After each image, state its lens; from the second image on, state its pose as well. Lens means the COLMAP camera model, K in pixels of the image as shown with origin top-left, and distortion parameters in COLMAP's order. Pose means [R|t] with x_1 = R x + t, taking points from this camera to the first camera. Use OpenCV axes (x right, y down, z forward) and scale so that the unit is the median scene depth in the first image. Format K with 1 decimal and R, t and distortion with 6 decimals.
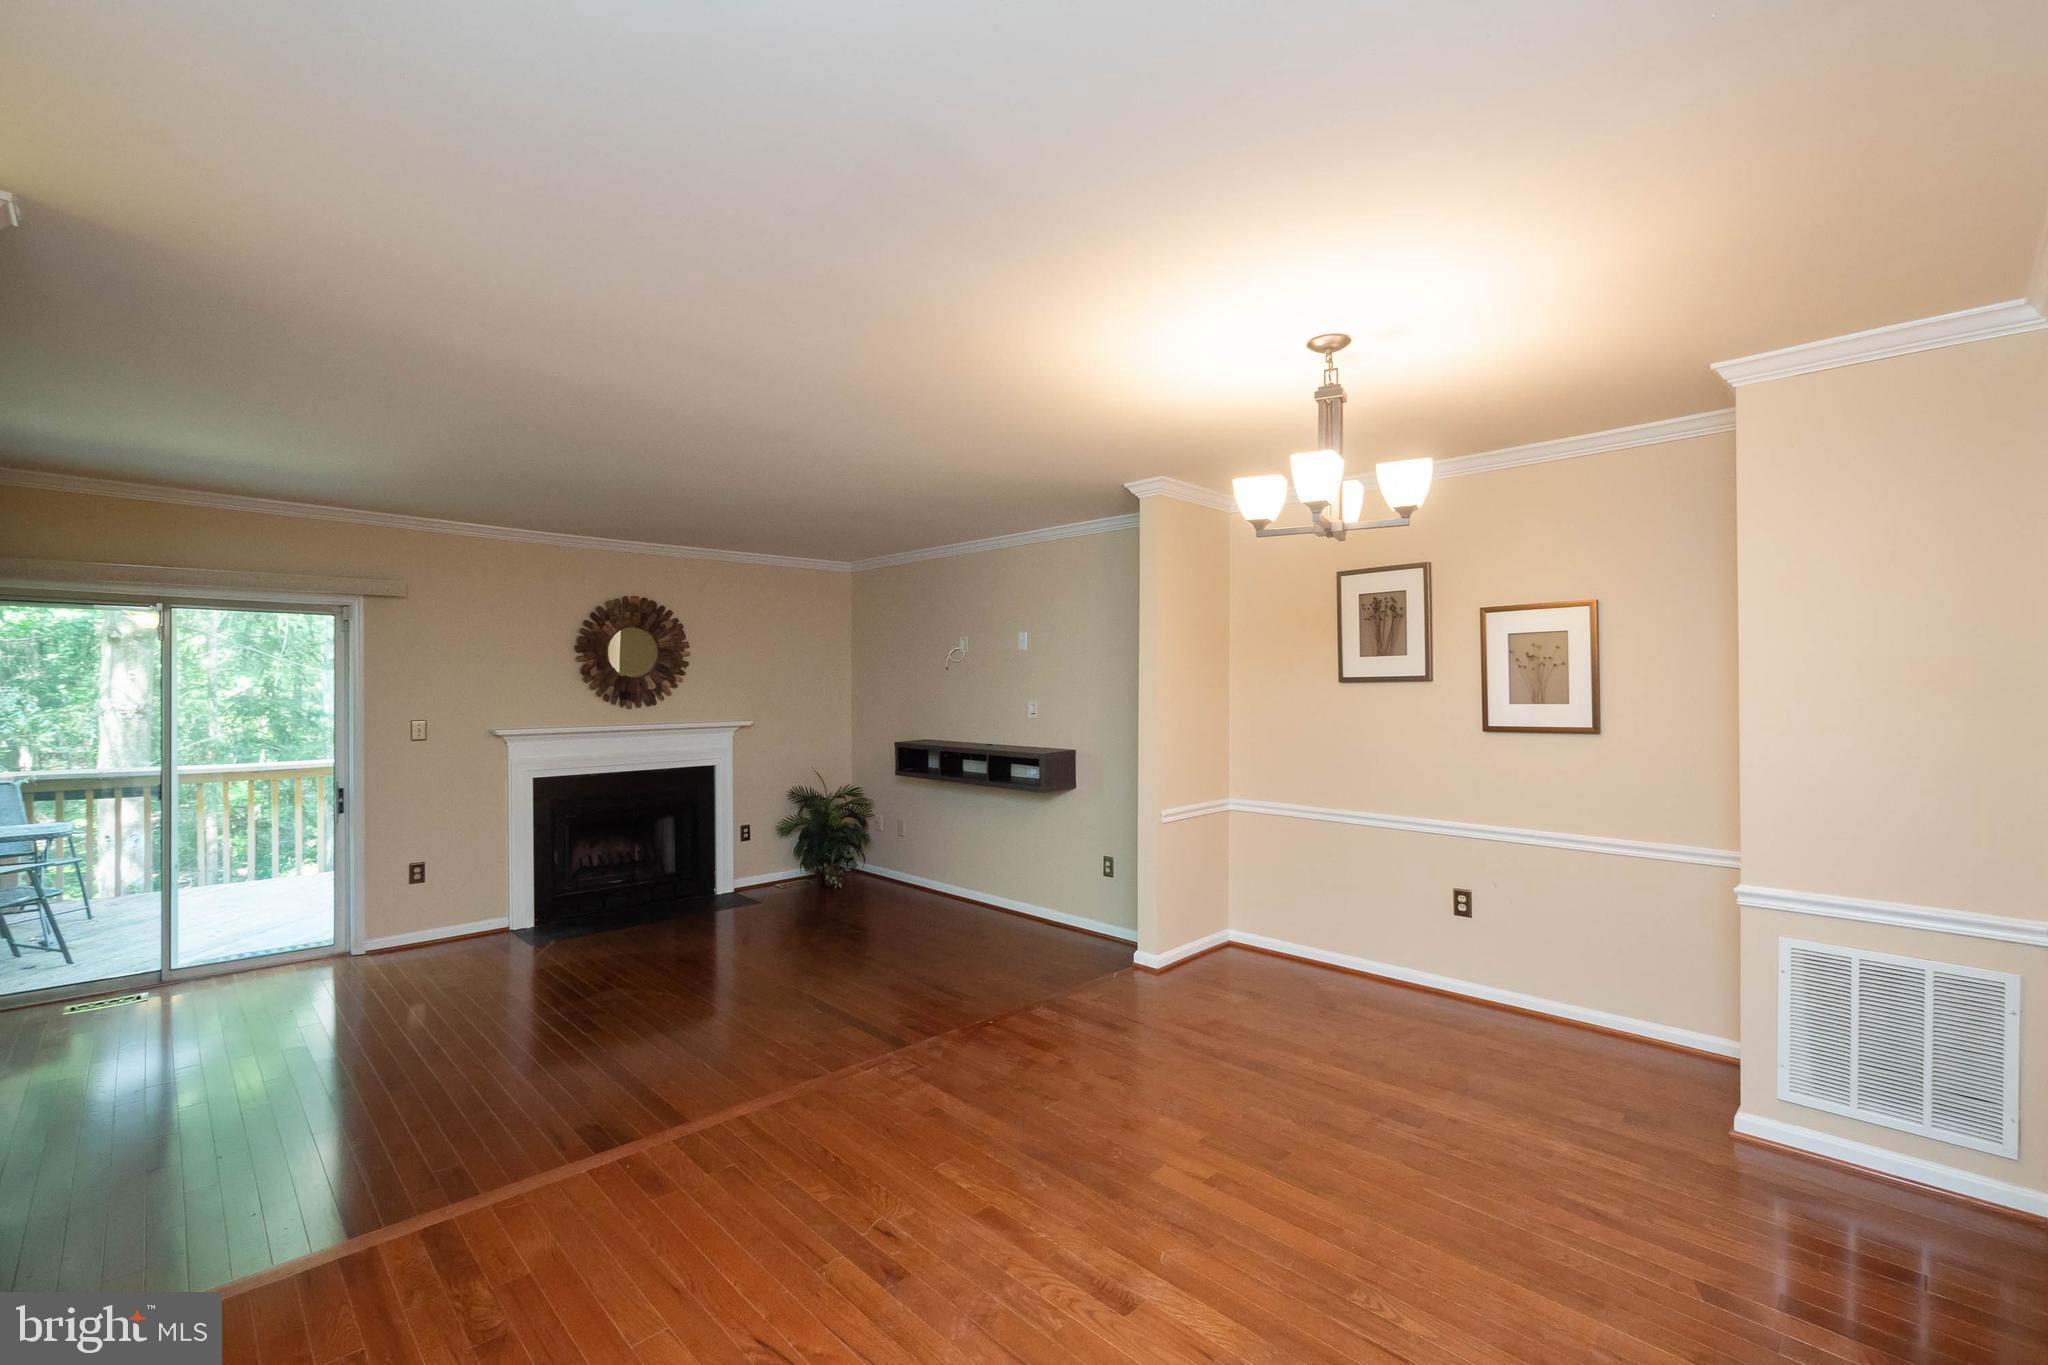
lens RADIAL K [[882.7, 0, 1024.0], [0, 882.7, 682.5], [0, 0, 1]] dist [-0.000585, 0.000004]
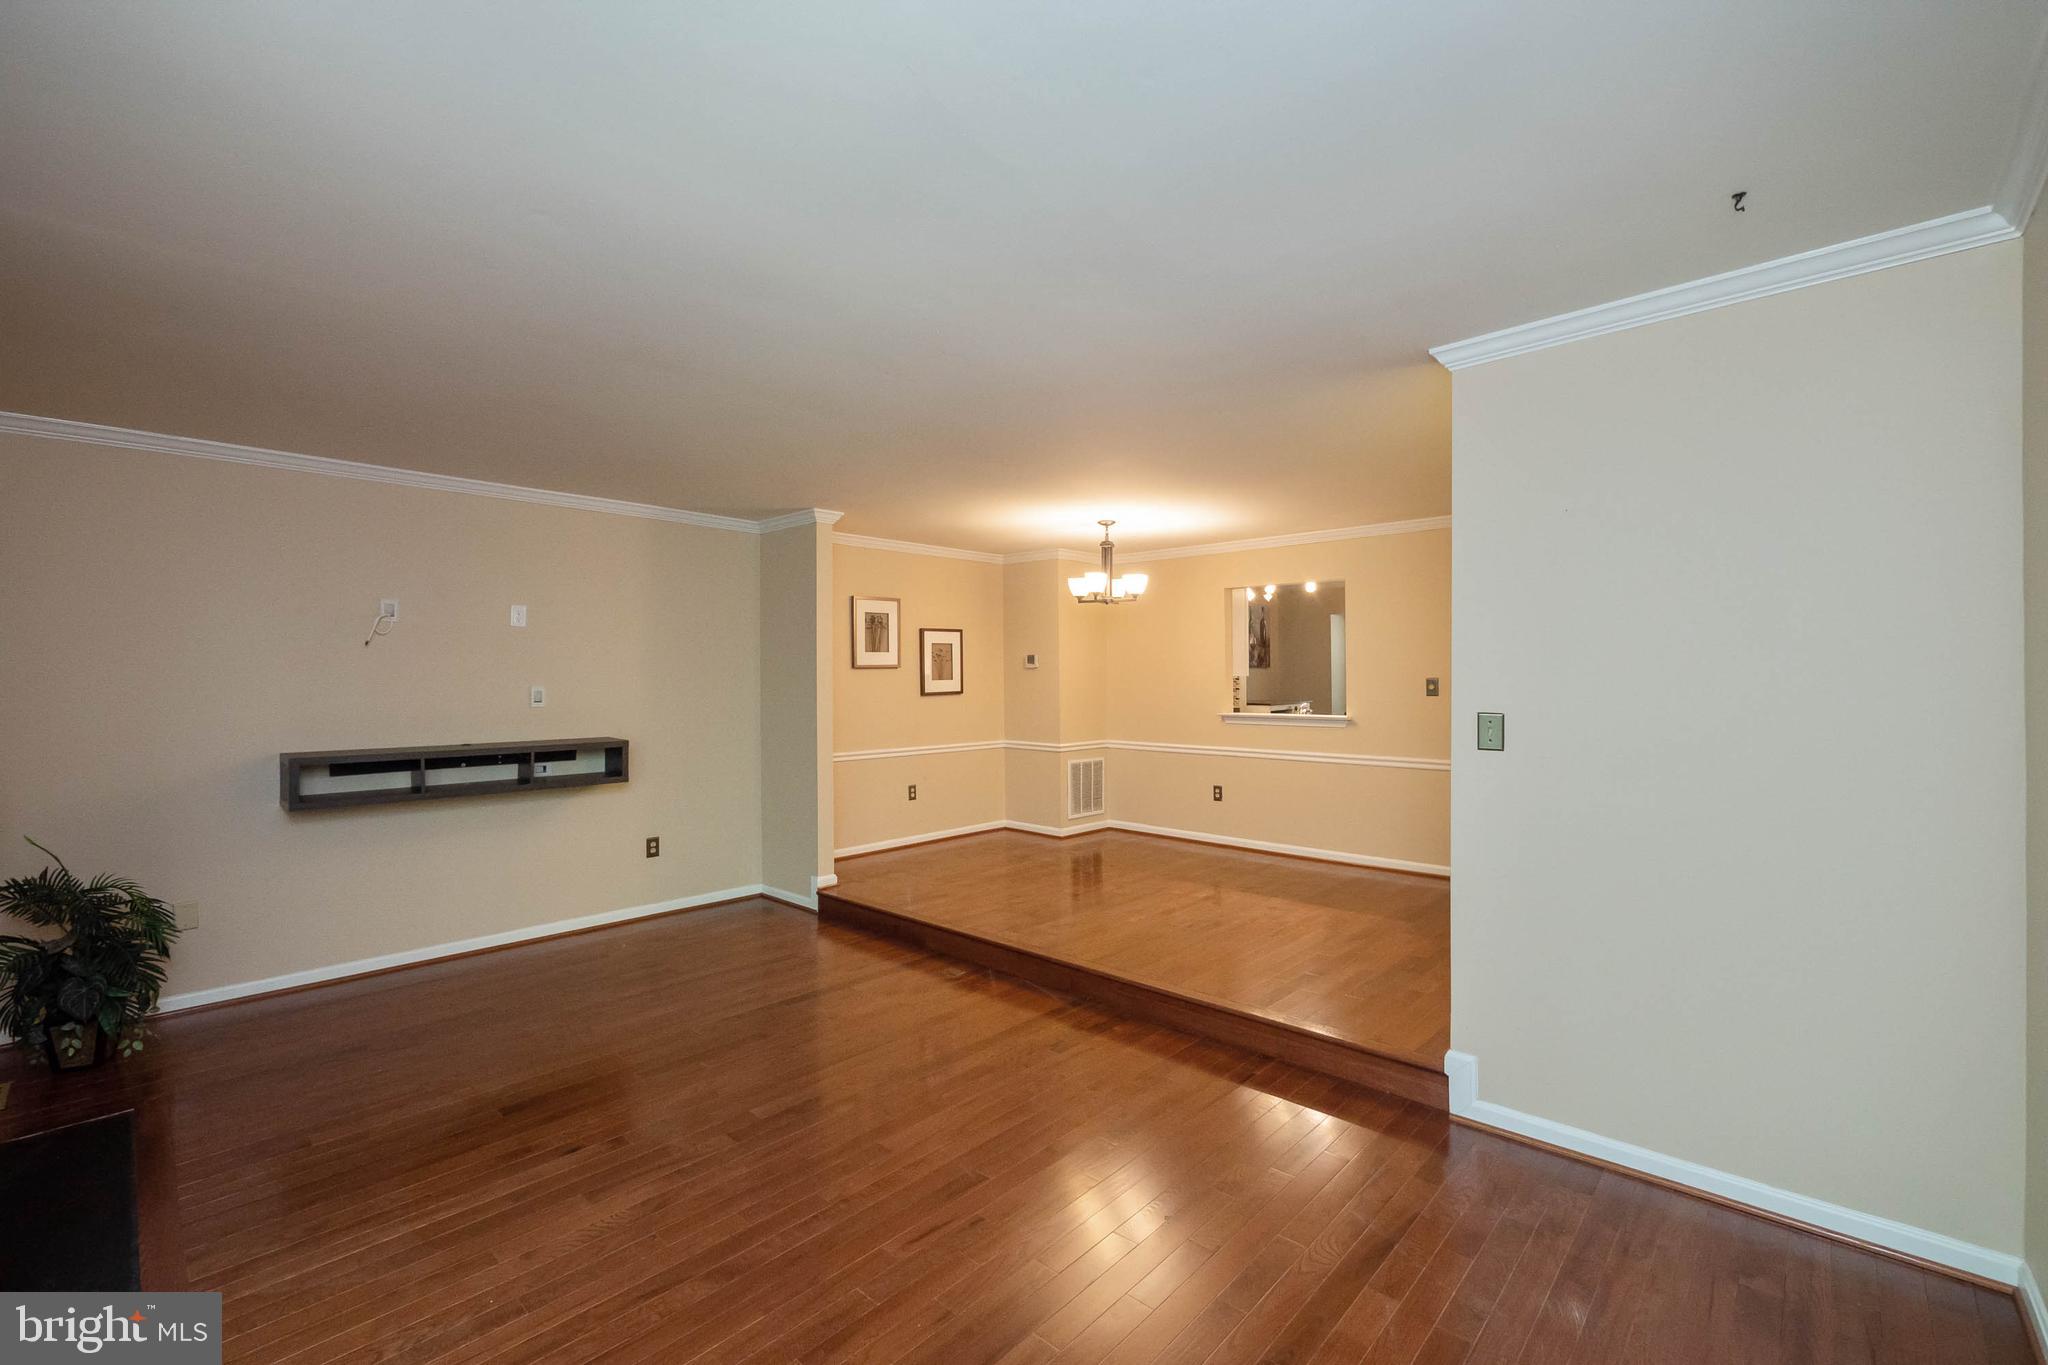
lens RADIAL K [[867.4, 0, 1023.8], [0, 867.4, 674.0], [0, 0, 1]] dist [-0.000169, 0.000095]
pose [[-0.033178, 0.005080, 0.999437, -1.285021], [0.003151, 0.999983, -0.004978, 0.020373], [-0.999444, 0.002984, -0.033194, 0.852000]]
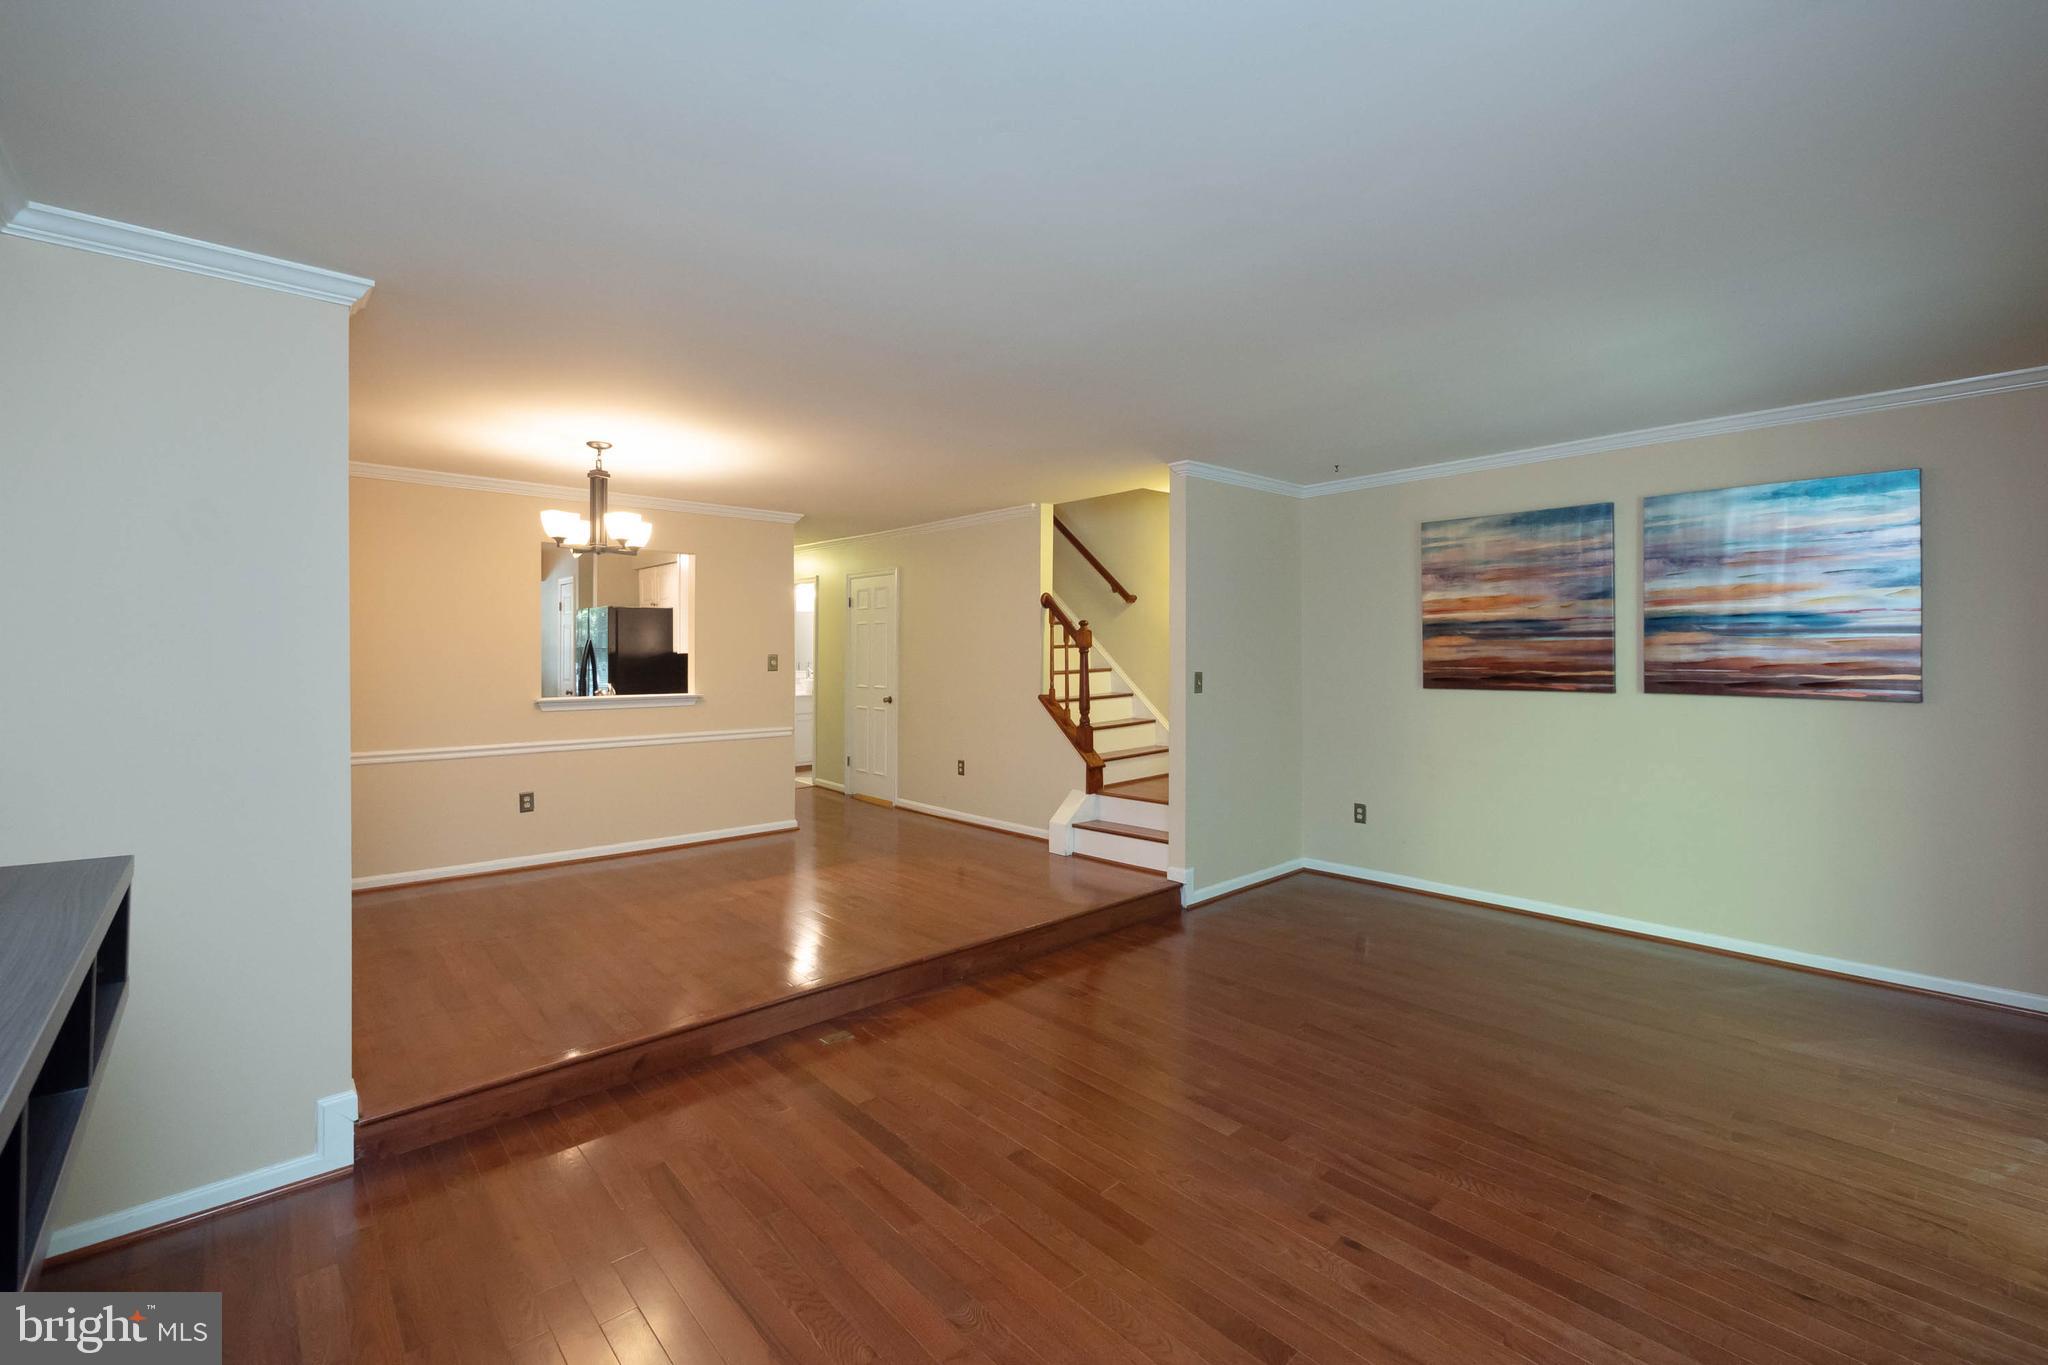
lens RADIAL K [[884.1, 0, 1024.8], [0, 884.1, 648.3], [0, 0, 1]] dist [-0.000994, -0.000196]
pose [[-0.998558, 0.003426, 0.053571, -0.388686], [0.003194, 0.999985, -0.004425, 0.019226], [-0.053586, -0.004248, -0.998554, 1.775818]]
